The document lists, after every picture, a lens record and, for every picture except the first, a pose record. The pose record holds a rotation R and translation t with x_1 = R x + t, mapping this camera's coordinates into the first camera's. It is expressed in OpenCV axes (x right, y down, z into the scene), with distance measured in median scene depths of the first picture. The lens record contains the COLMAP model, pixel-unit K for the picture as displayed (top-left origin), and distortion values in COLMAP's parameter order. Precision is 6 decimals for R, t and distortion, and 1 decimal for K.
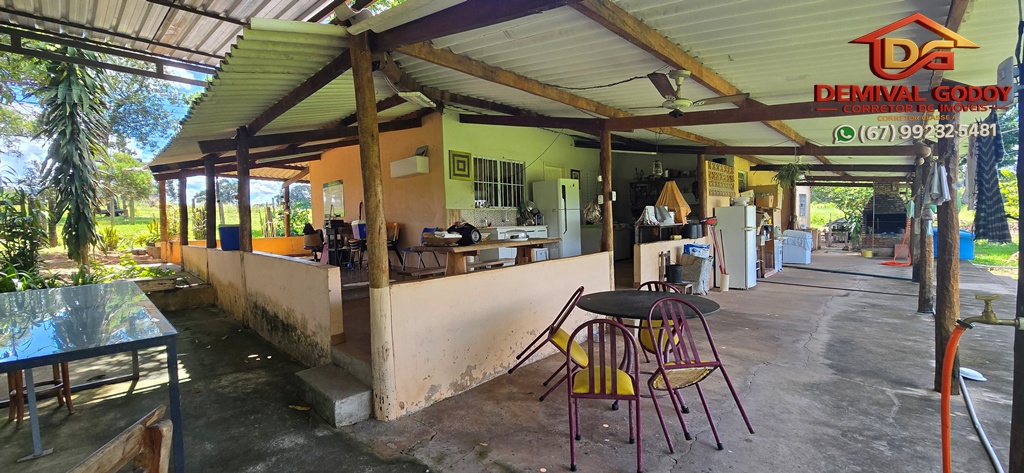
lens RADIAL K [[429.2, 0, 512.0], [0, 429.2, 236.5], [0, 0, 1]] dist [-0.001035, -0.000119]
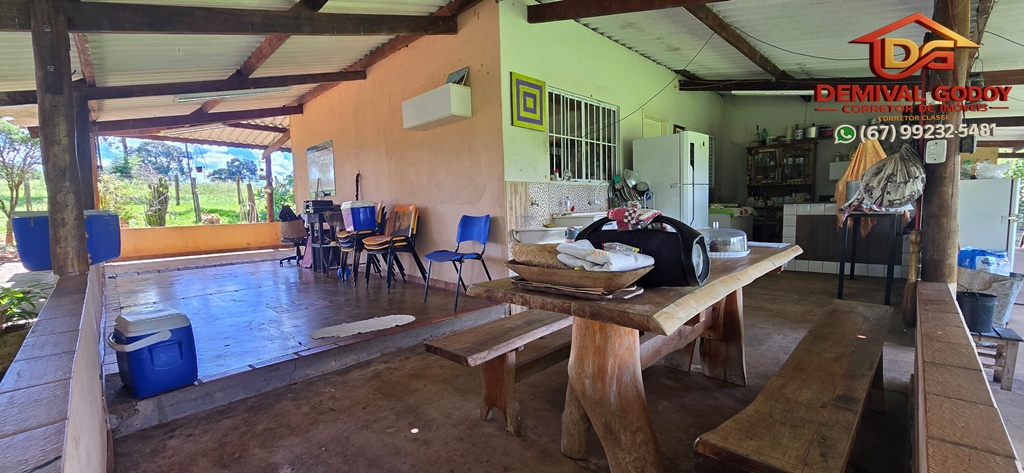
lens RADIAL K [[429.2, 0, 512.0], [0, 429.2, 236.5], [0, 0, 1]] dist [-0.001035, -0.000119]
pose [[0.999683, 0.005117, -0.024659, -0.113789], [-0.003975, 0.998928, 0.046115, -0.016858], [0.024869, -0.046002, 0.998632, 0.394947]]
